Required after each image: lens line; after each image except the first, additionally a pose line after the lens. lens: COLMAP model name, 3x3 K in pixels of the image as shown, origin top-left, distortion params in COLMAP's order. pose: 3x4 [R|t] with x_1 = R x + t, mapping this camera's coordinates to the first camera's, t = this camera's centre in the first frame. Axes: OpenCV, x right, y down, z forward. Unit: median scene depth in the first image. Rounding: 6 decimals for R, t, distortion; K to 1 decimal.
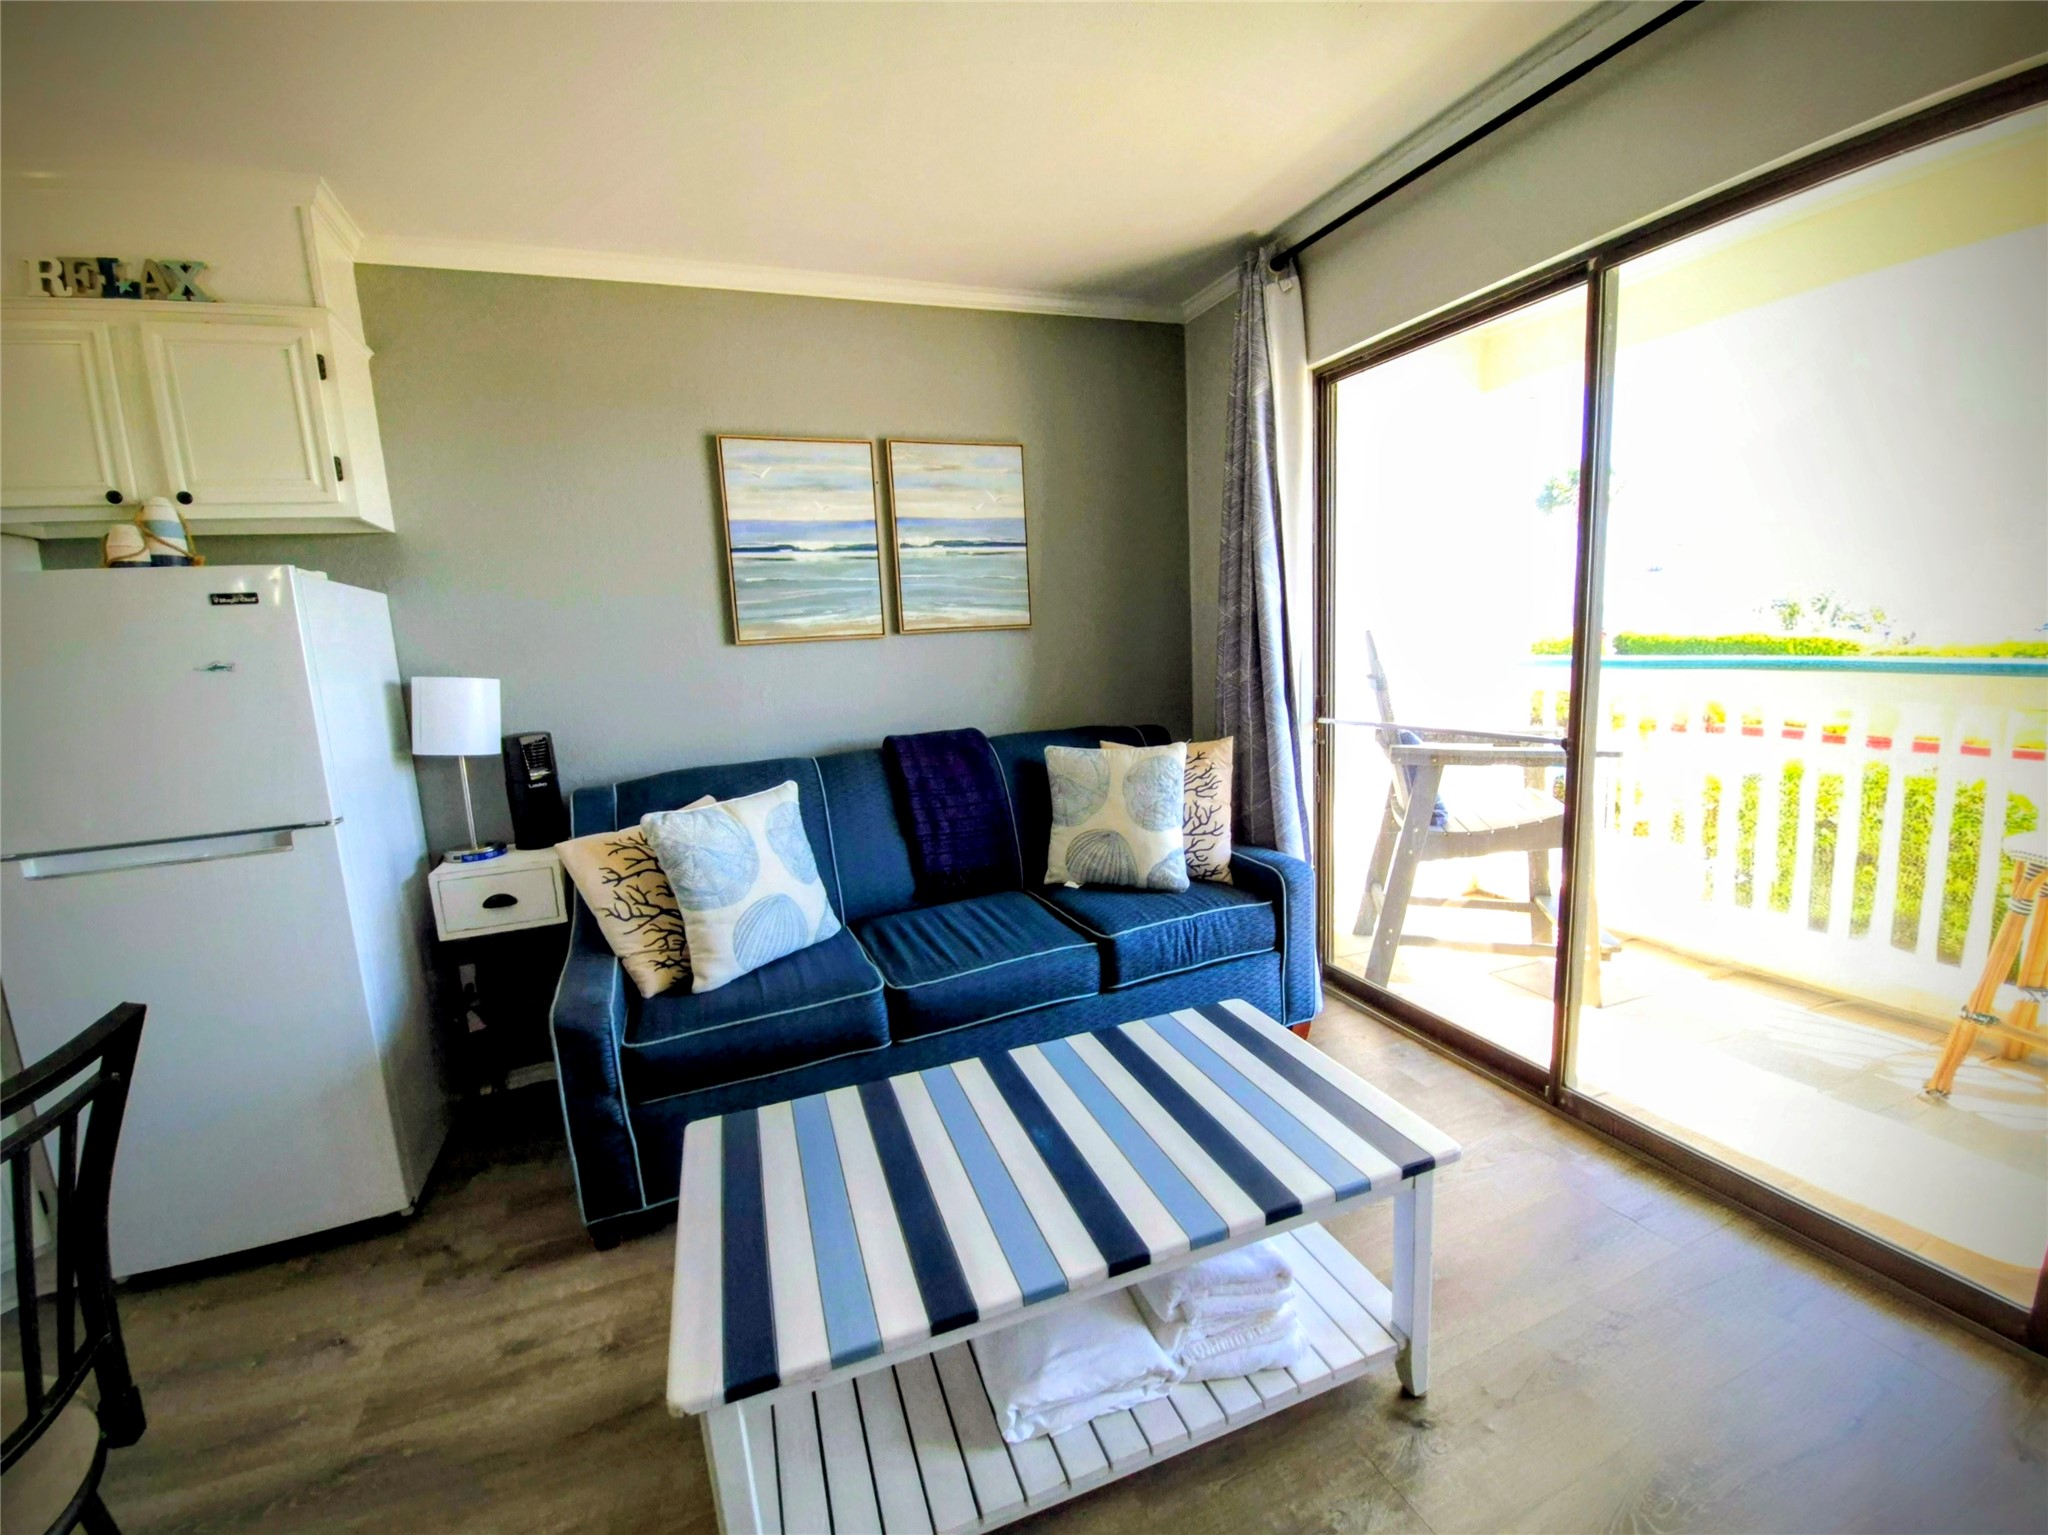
lens RADIAL K [[848.5, 0, 1014.5], [0, 848.5, 768.0], [0, 0, 1]] dist [0.001462, -0.009777]
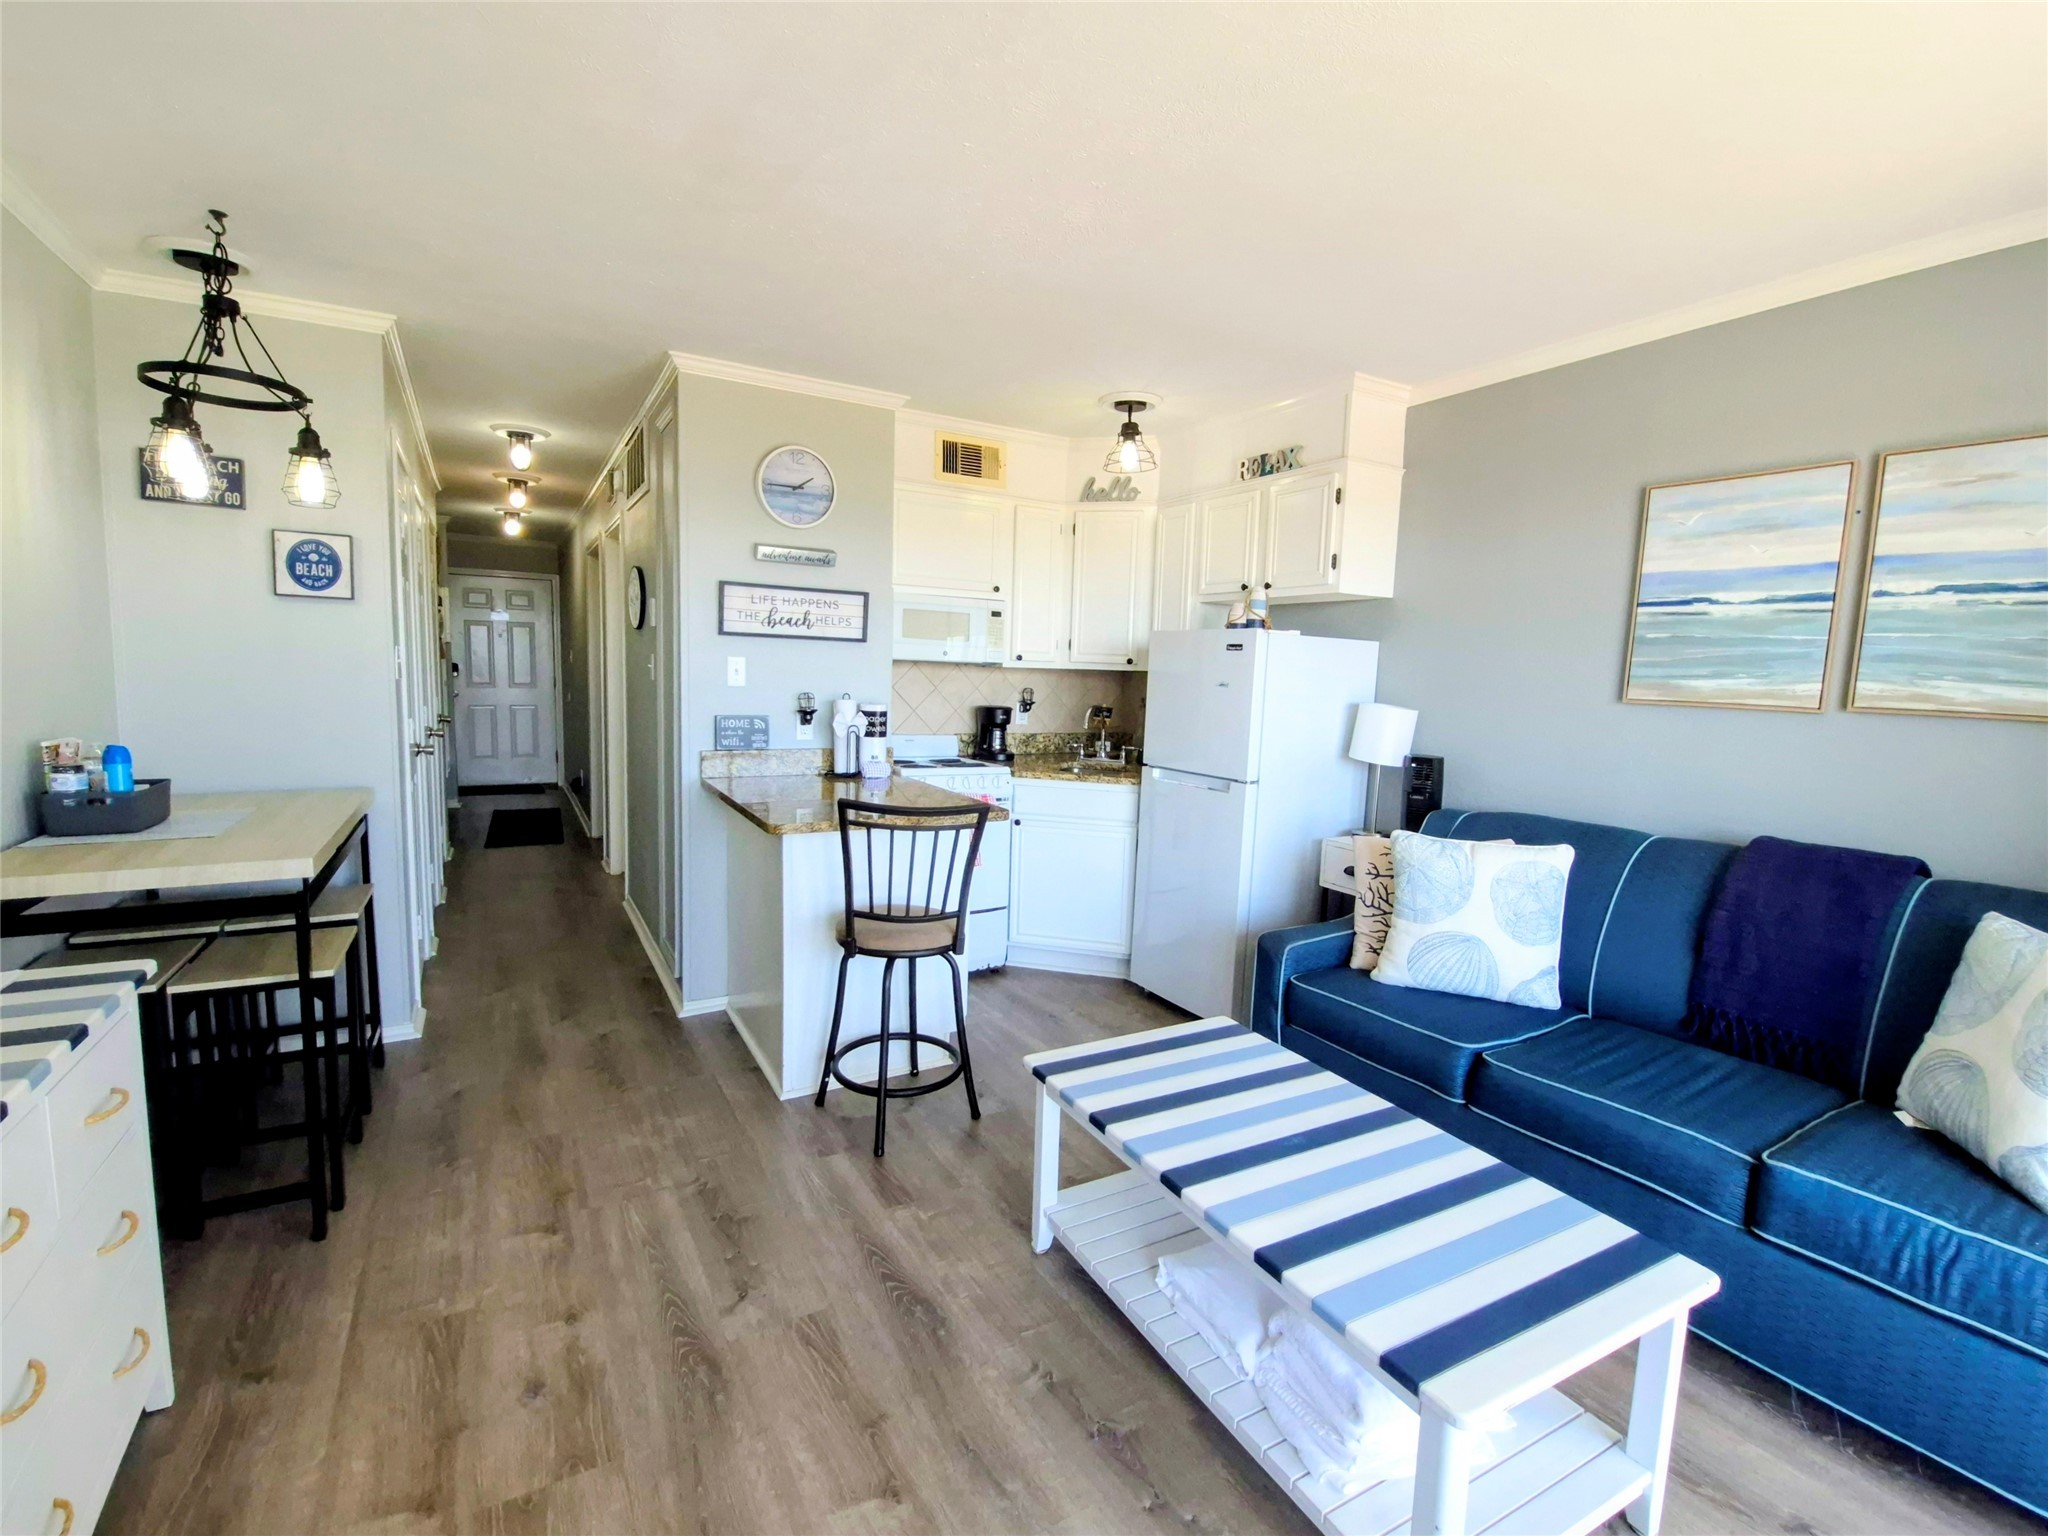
lens RADIAL K [[915.4, 0, 1015.6], [0, 915.4, 770.0], [0, 0, 1]] dist [0.002418, -0.009481]
pose [[0.133076, 0.168878, -0.976612, 0.607050], [-0.194104, 0.970735, 0.141413, -0.086207], [0.971913, 0.170746, 0.161962, 0.185527]]
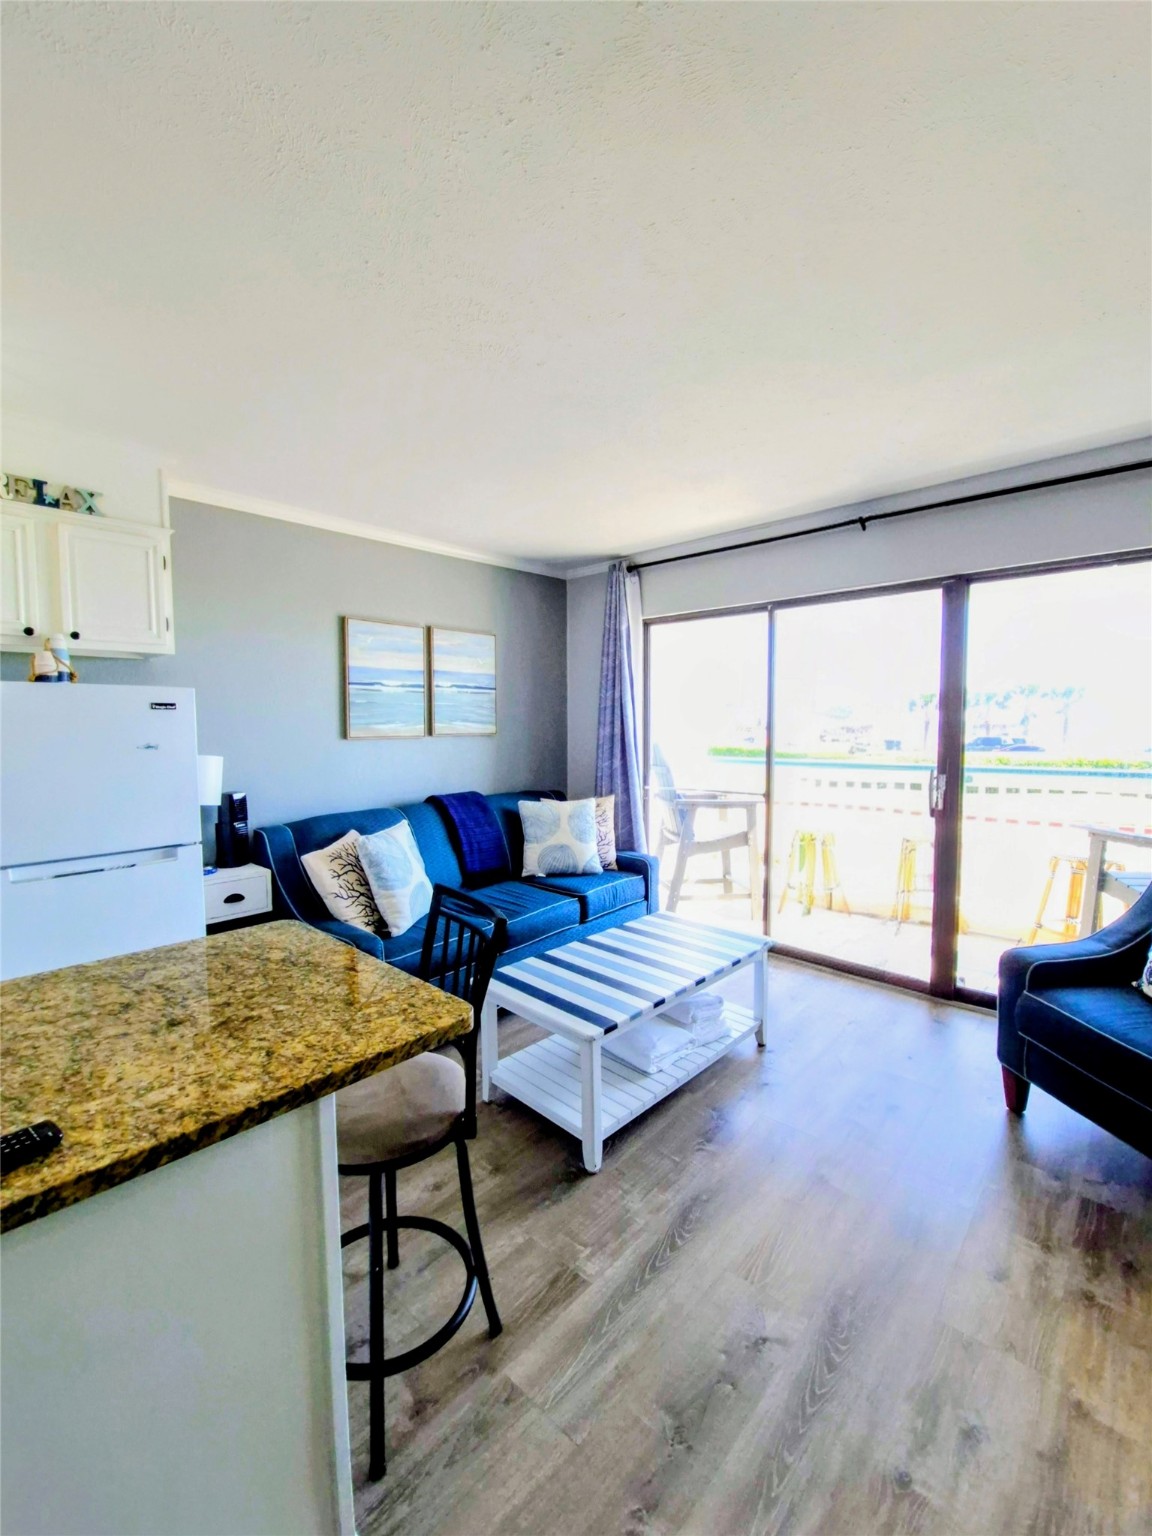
lens RADIAL K [[648.7, 0, 576.0], [0, 648.7, 768.0], [0, 0, 1]] dist [0.002558, -0.010889]
pose [[0.897275, 0.015926, 0.441185, -0.492633], [0.029496, 0.994953, -0.095906, 0.043585], [-0.440486, 0.099067, 0.892277, -0.315254]]
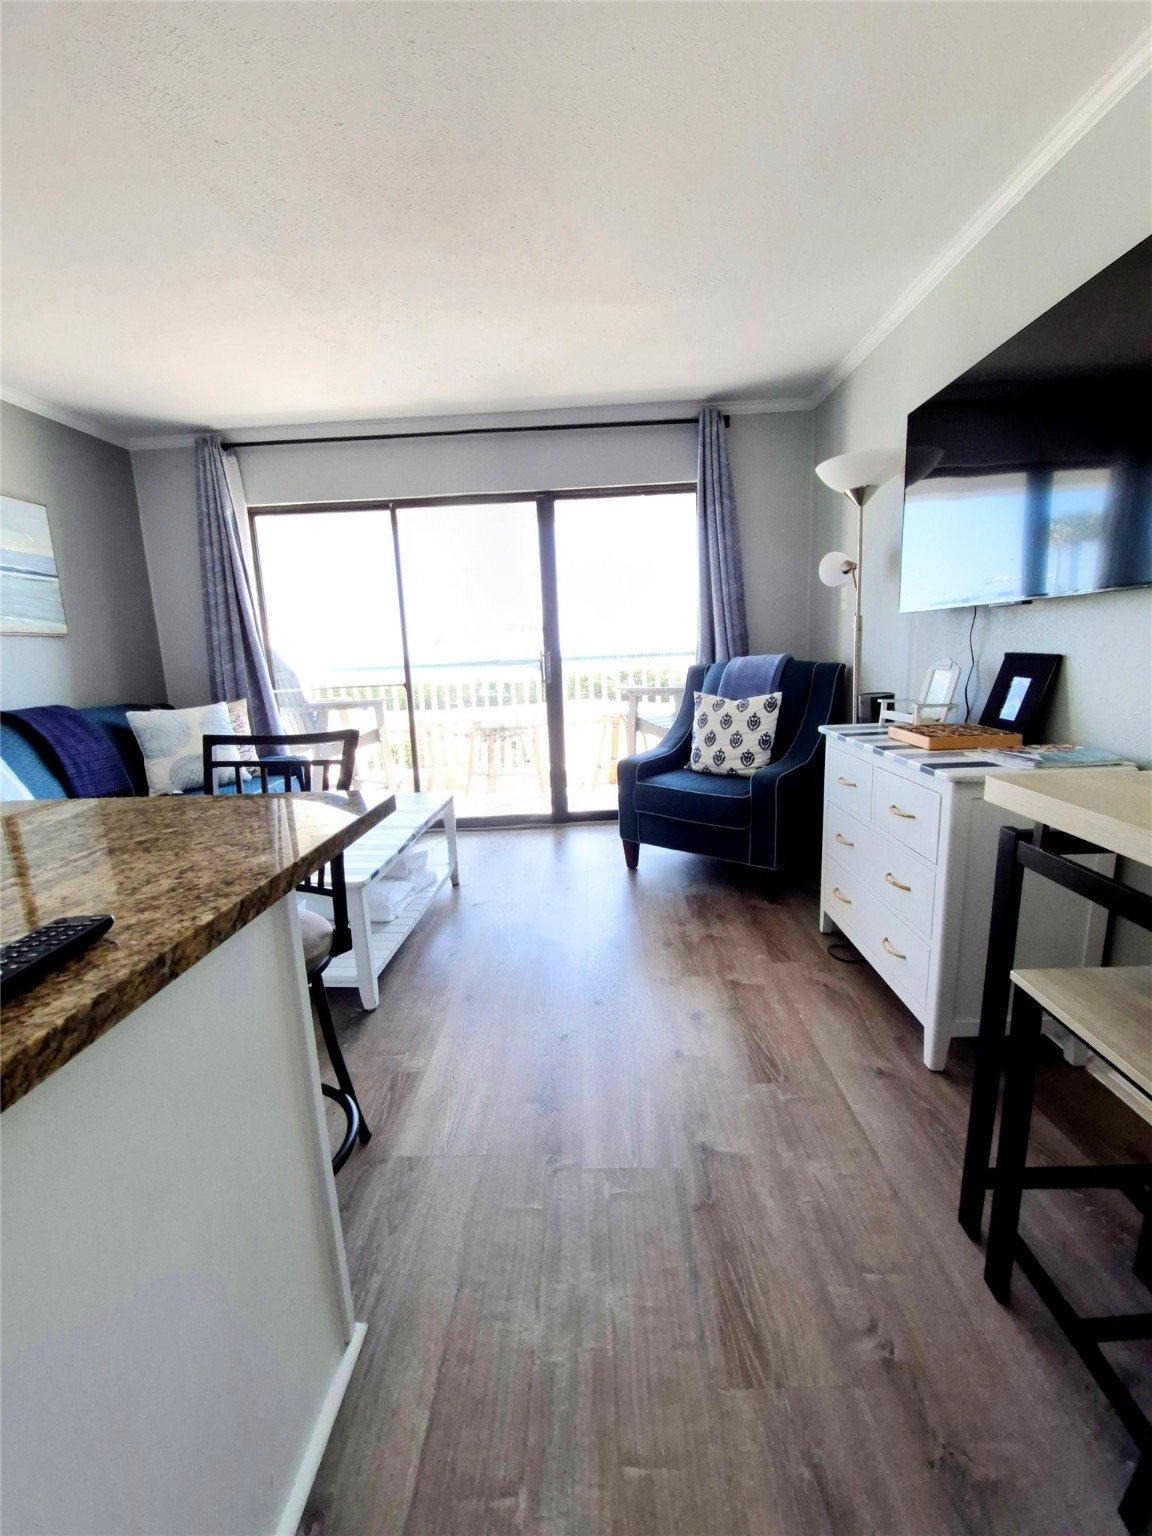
lens RADIAL K [[609.7, 0, 585.0], [0, 609.7, 768.4], [0, 0, 1]] dist [0.001963, -0.012082]
pose [[0.387800, -0.138899, 0.911218, -0.686005], [0.166490, 0.982876, 0.078966, 0.131206], [-0.906583, 0.121085, 0.404285, -0.182050]]
